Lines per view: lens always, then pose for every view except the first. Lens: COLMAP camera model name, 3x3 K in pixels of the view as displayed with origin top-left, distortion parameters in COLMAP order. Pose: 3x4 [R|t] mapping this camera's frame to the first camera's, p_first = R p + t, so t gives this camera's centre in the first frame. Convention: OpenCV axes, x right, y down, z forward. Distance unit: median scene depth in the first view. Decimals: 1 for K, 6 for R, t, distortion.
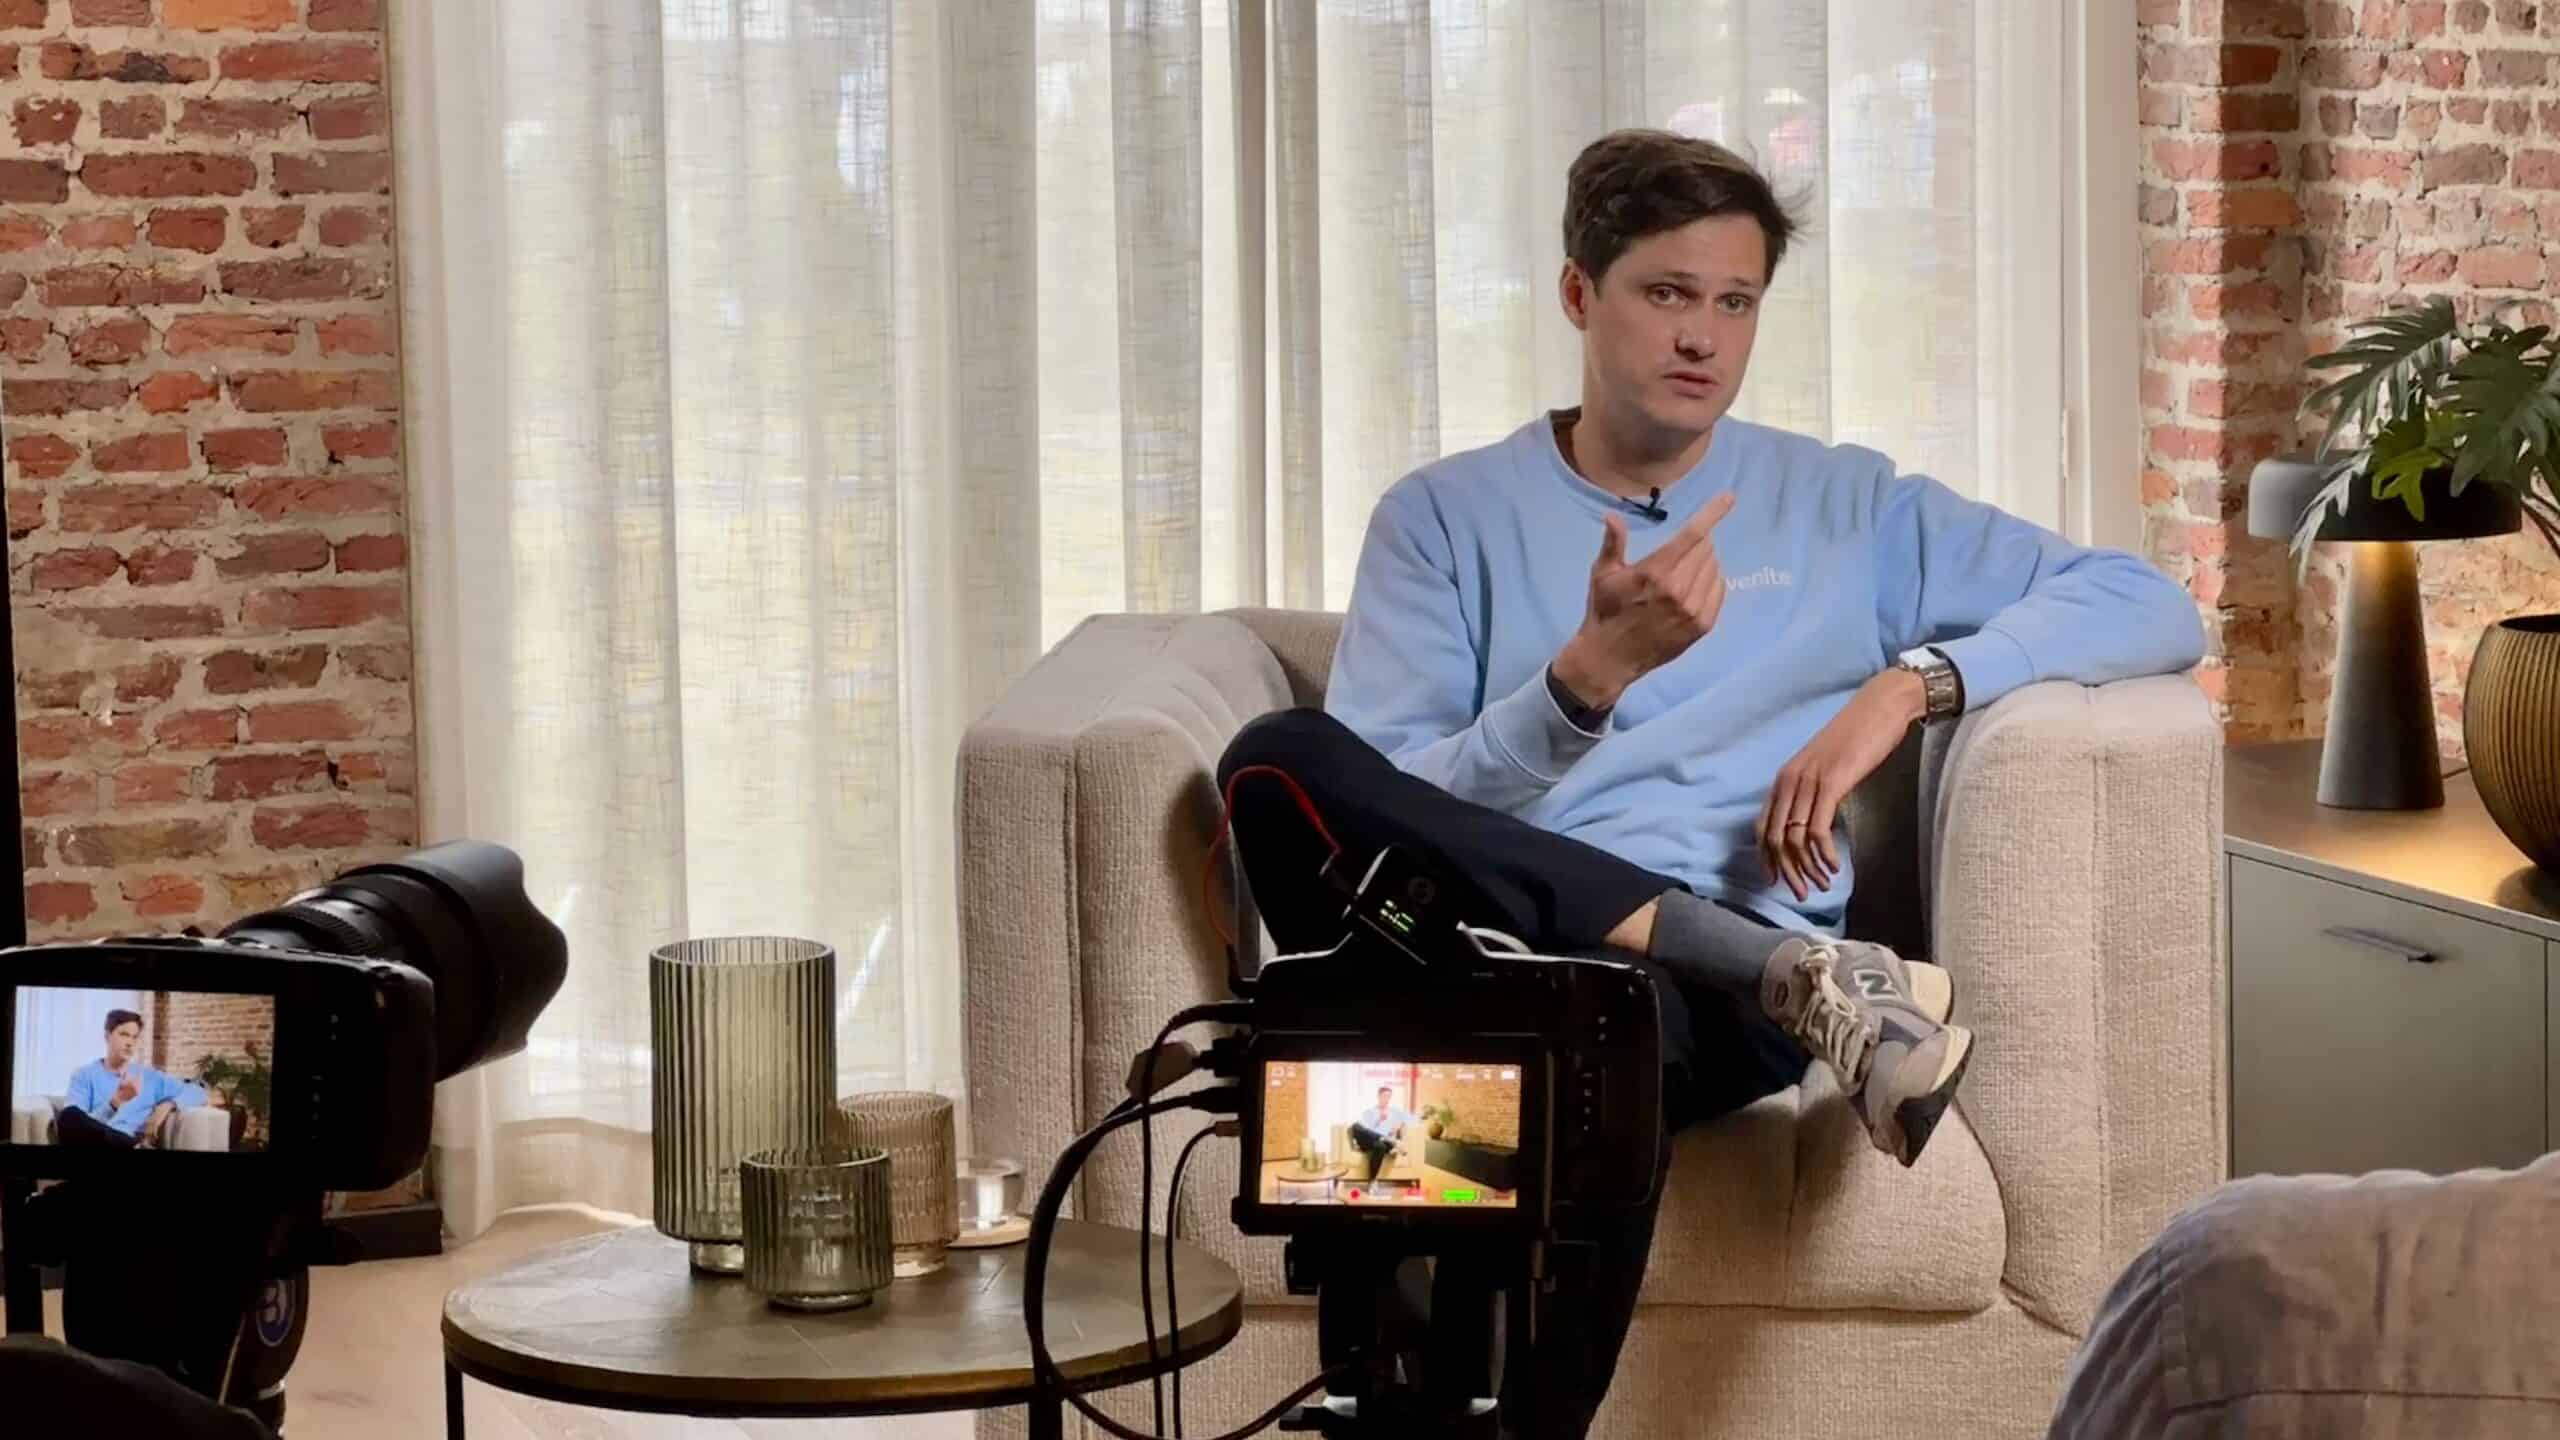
lens RADIAL K [[6398.0, 0, 1285.4], [0, 6398.0, 761.8], [0, 0, 1]] dist [0.175445, 0.833600]
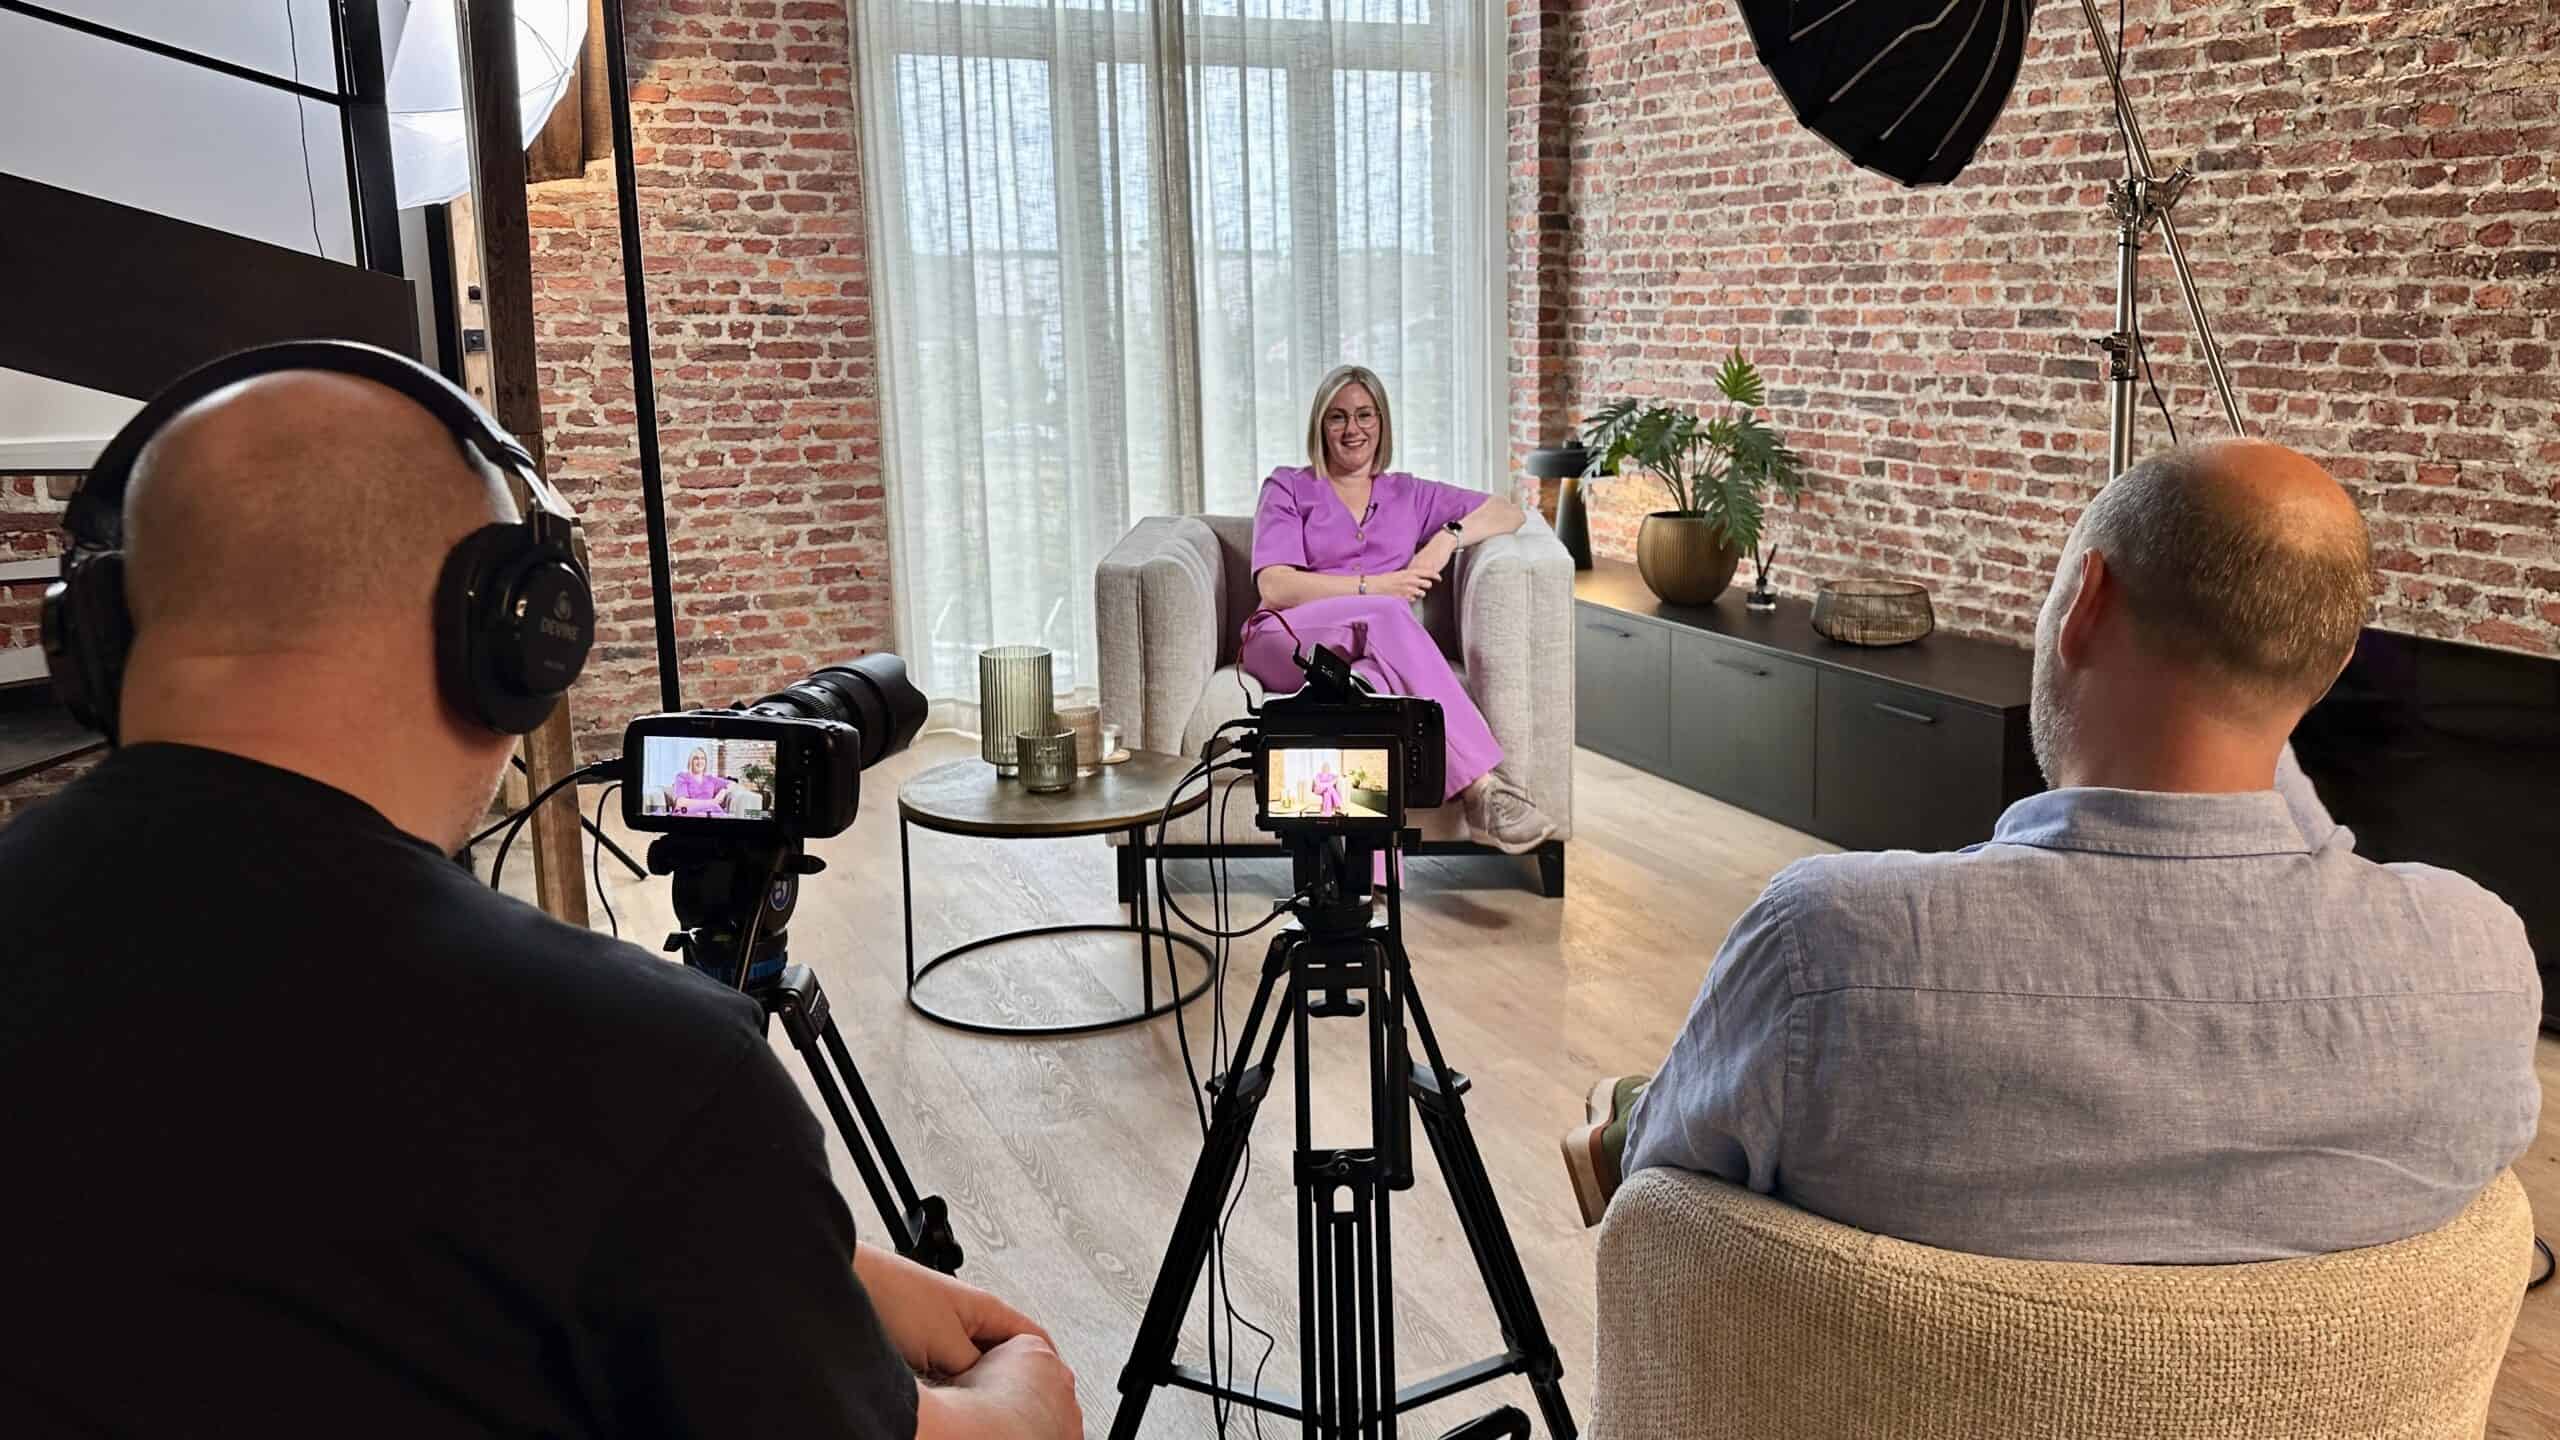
lens RADIAL K [[1994.5, 0, 1377.4], [0, 1994.5, 656.9], [0, 0, 1]] dist [0.131834, -0.216376]
pose [[0.995320, -0.013812, 0.095646, -0.012242], [0.008554, 0.998440, 0.055173, -0.008176], [-0.096259, -0.054097, 0.993885, 0.137600]]
